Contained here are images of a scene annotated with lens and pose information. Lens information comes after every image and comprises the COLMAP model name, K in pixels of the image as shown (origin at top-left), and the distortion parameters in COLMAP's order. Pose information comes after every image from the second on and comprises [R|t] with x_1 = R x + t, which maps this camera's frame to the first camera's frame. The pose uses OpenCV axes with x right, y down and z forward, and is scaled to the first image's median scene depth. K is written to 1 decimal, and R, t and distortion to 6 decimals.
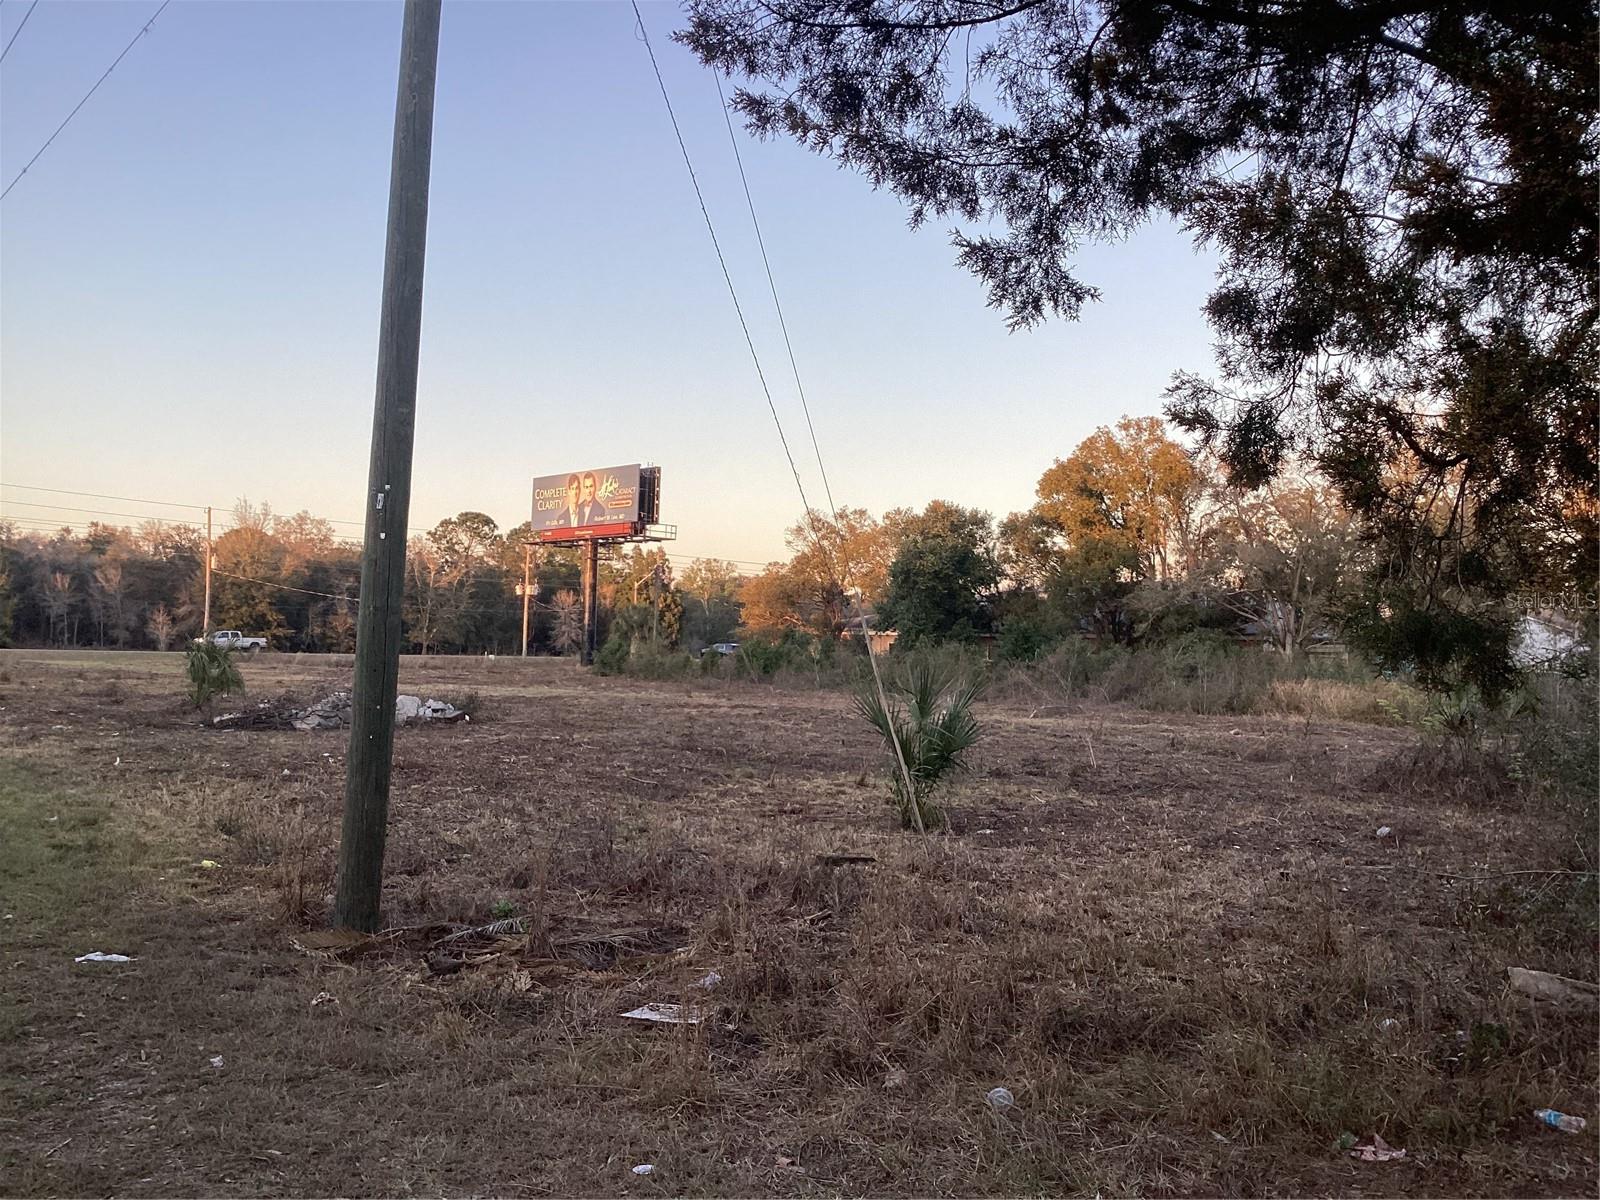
lens RADIAL K [[1464.4, 0, 796.9], [0, 1464.4, 597.2], [0, 0, 1]] dist [0.124178, -0.237700]
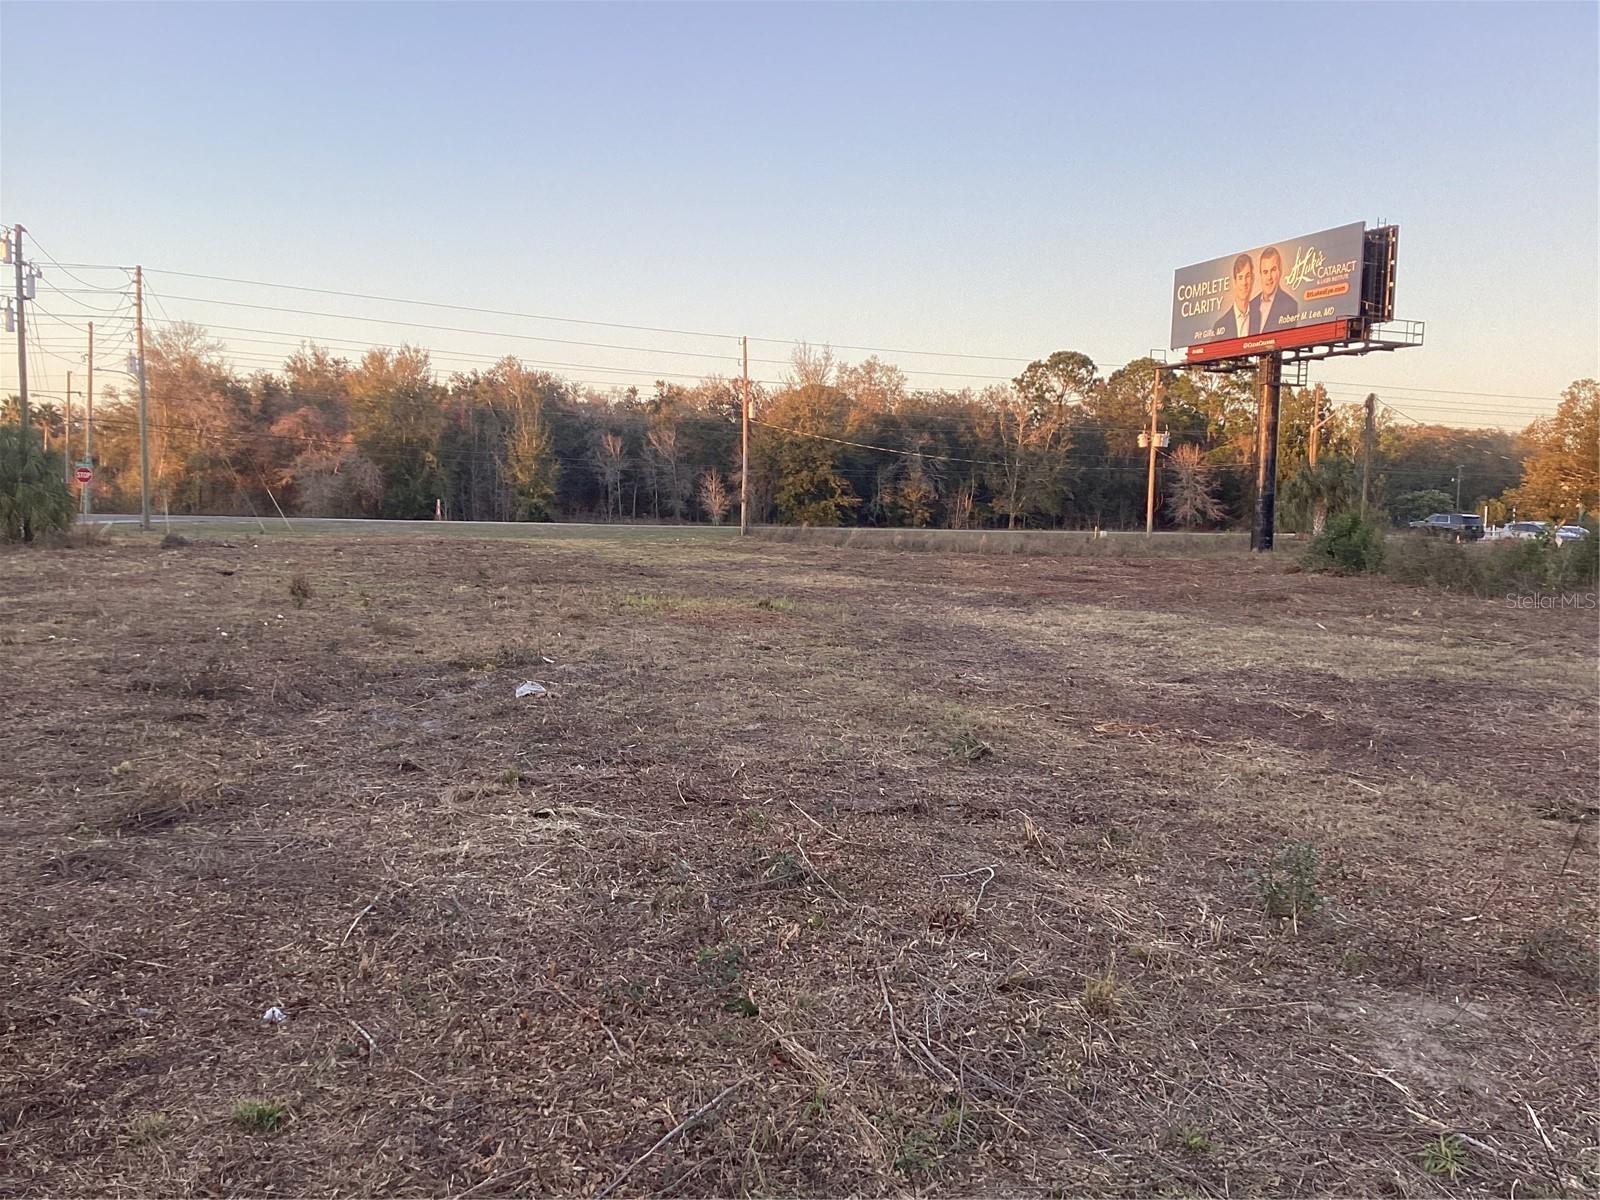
lens RADIAL K [[1464.4, 0, 801.8], [0, 1464.4, 601.7], [0, 0, 1]] dist [0.124178, -0.237700]
pose [[0.927820, 0.019671, -0.372509, -0.306251], [0.015147, 0.995798, 0.090313, 0.024862], [0.372721, -0.089437, 0.923623, 1.098932]]
